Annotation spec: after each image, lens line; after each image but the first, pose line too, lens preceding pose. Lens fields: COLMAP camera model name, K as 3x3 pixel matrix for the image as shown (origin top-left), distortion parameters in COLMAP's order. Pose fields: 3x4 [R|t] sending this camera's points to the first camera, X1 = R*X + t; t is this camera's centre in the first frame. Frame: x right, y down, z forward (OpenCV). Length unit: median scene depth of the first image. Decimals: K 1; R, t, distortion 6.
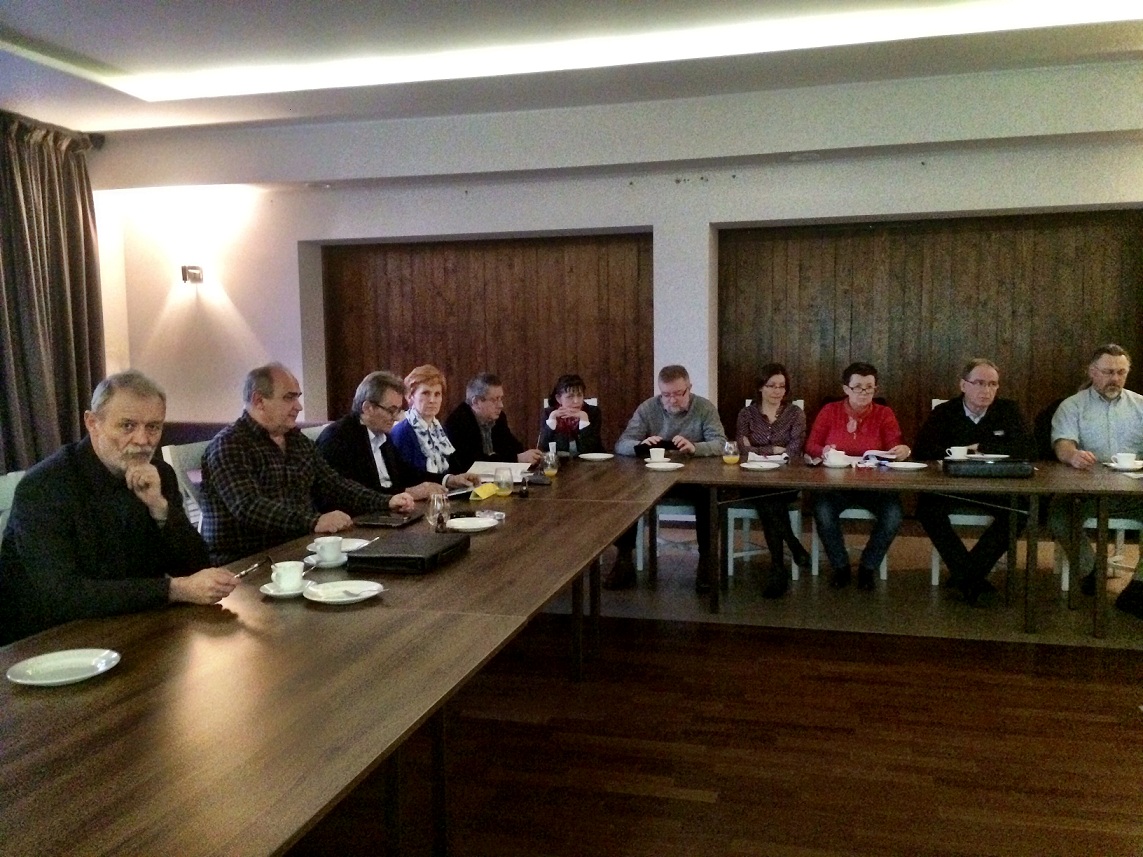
lens RADIAL K [[1007.8, 0, 571.5], [0, 1007.8, 428.5], [0, 0, 1]] dist [0.074894, -0.009273]
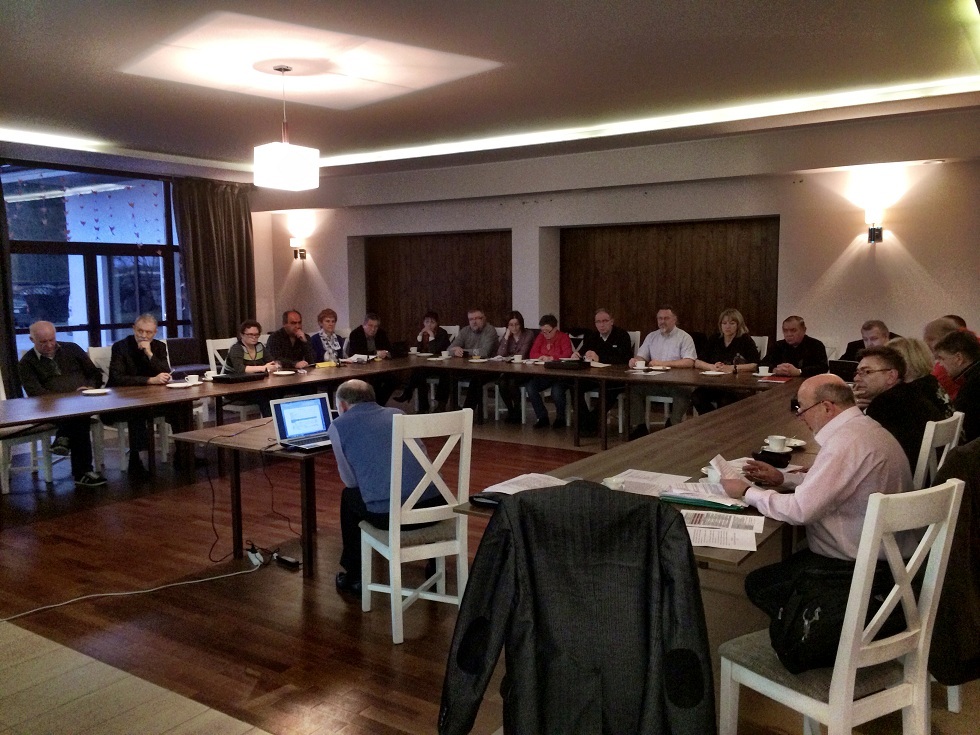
lens RADIAL K [[864.1, 0, 490.0], [0, 864.1, 367.5], [0, 0, 1]] dist [0.074894, -0.009273]
pose [[0.943102, 0.038287, -0.330292, 0.664847], [-0.030331, 0.999113, 0.029209, -0.000618], [0.331117, -0.017529, 0.943427, -0.531450]]
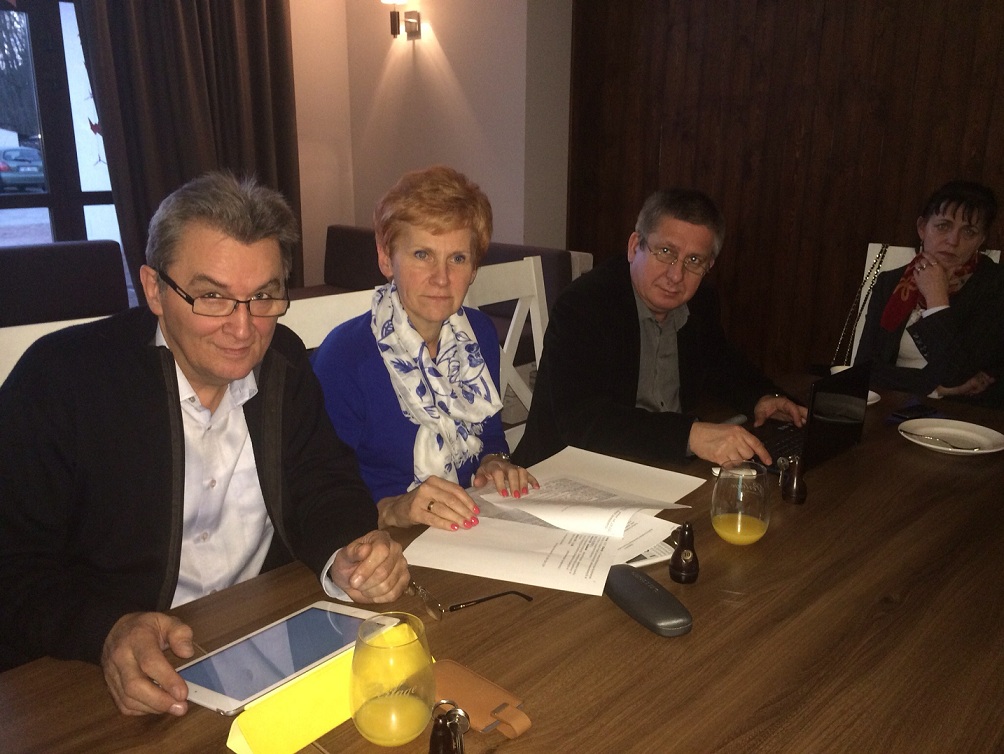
lens RADIAL K [[885.3, 0, 502.0], [0, 885.3, 377.0], [0, 0, 1]] dist [0.074894, -0.009273]
pose [[0.872847, 0.142602, -0.466694, 0.028712], [-0.055426, 0.979132, 0.195519, -0.045942], [0.484837, -0.144791, 0.862536, 0.603322]]
